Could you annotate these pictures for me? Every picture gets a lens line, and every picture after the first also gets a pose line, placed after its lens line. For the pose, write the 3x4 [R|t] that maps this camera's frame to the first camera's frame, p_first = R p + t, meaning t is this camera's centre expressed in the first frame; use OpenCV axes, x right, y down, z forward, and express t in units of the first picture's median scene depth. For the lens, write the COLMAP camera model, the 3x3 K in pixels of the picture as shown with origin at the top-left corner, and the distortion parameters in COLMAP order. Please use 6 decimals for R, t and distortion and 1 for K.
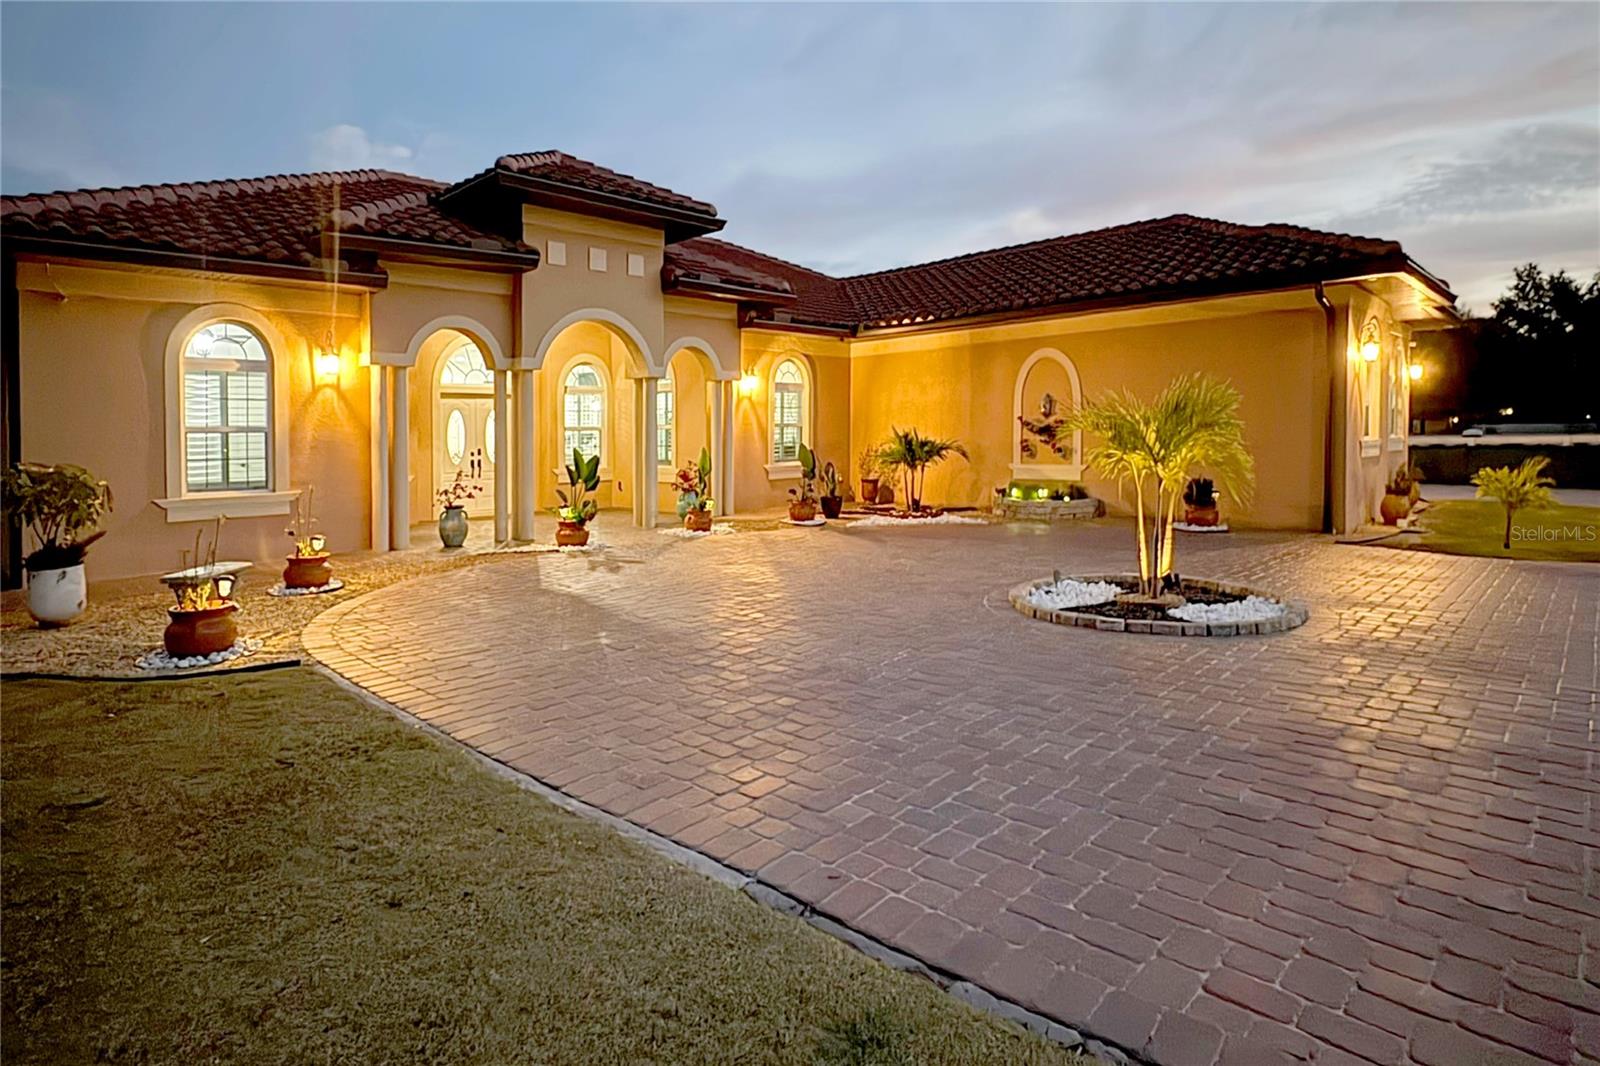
lens RADIAL K [[872.9, 0, 784.6], [0, 872.9, 441.0], [0, 0, 1]] dist [0.020605, 0.000420]
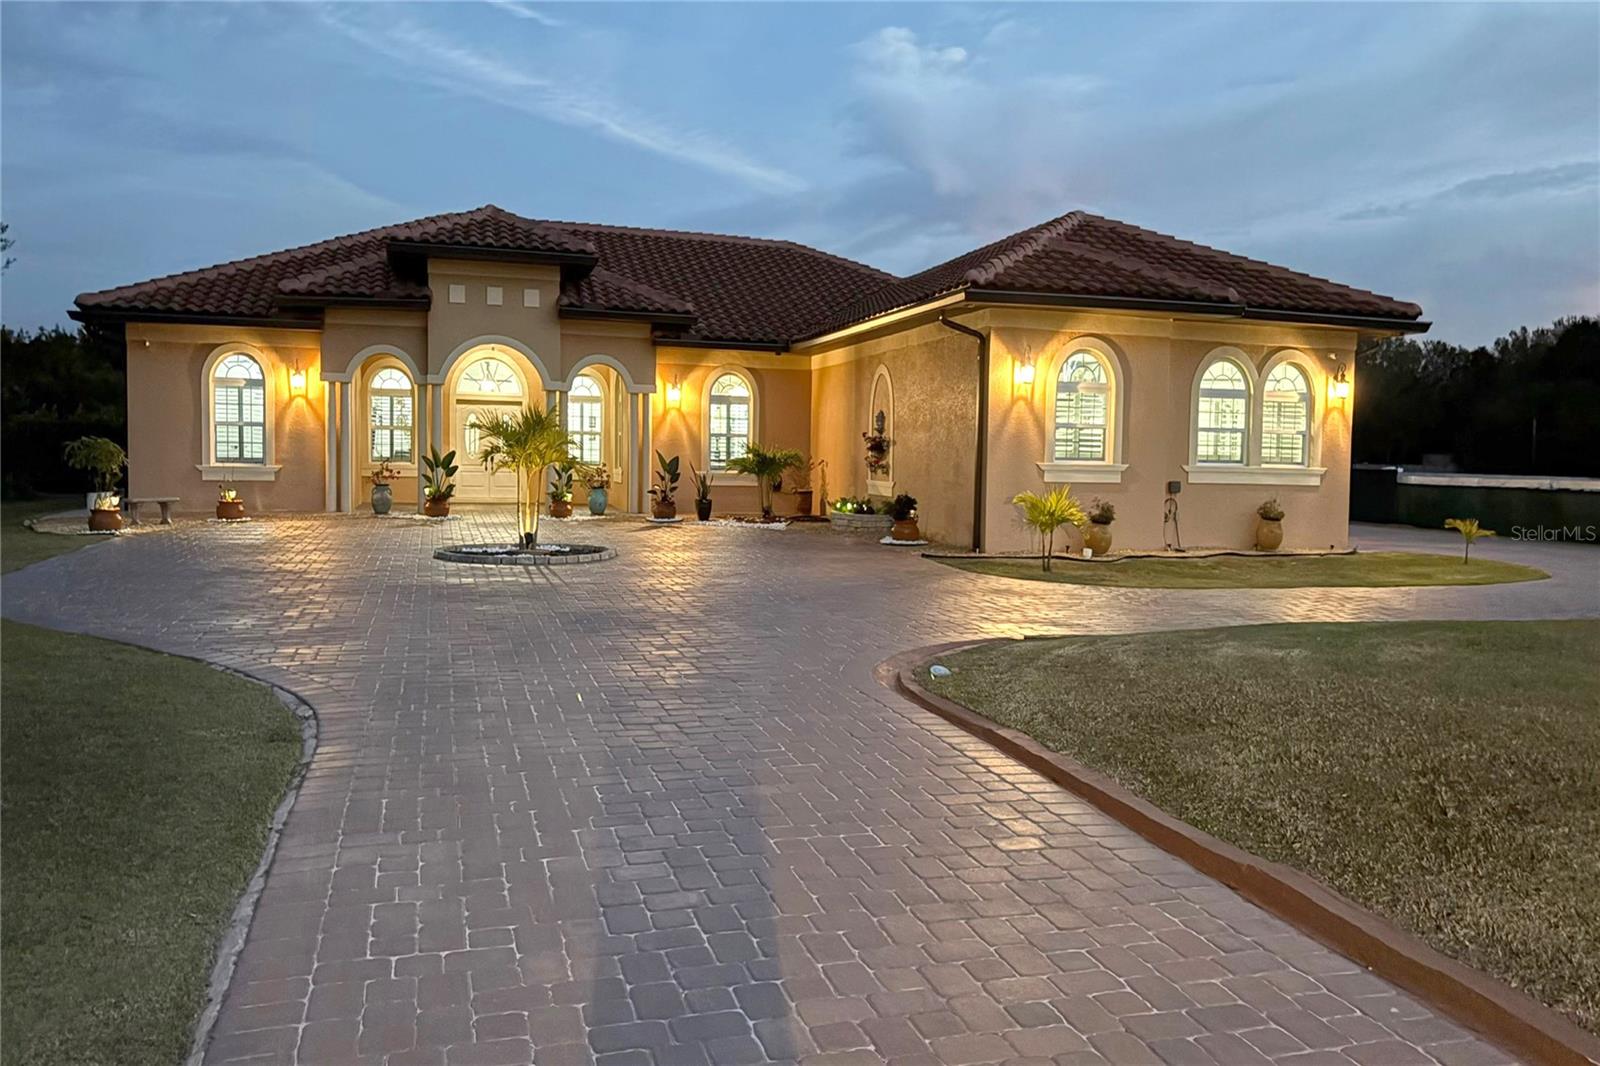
lens RADIAL K [[1179.9, 0, 802.2], [0, 1179.9, 533.8], [0, 0, 1]] dist [0.007077, 0.000058]
pose [[0.868335, 0.070605, -0.490927, 1.122525], [-0.039785, 0.996542, 0.072953, -0.009595], [0.494380, -0.043816, 0.868141, -0.295482]]
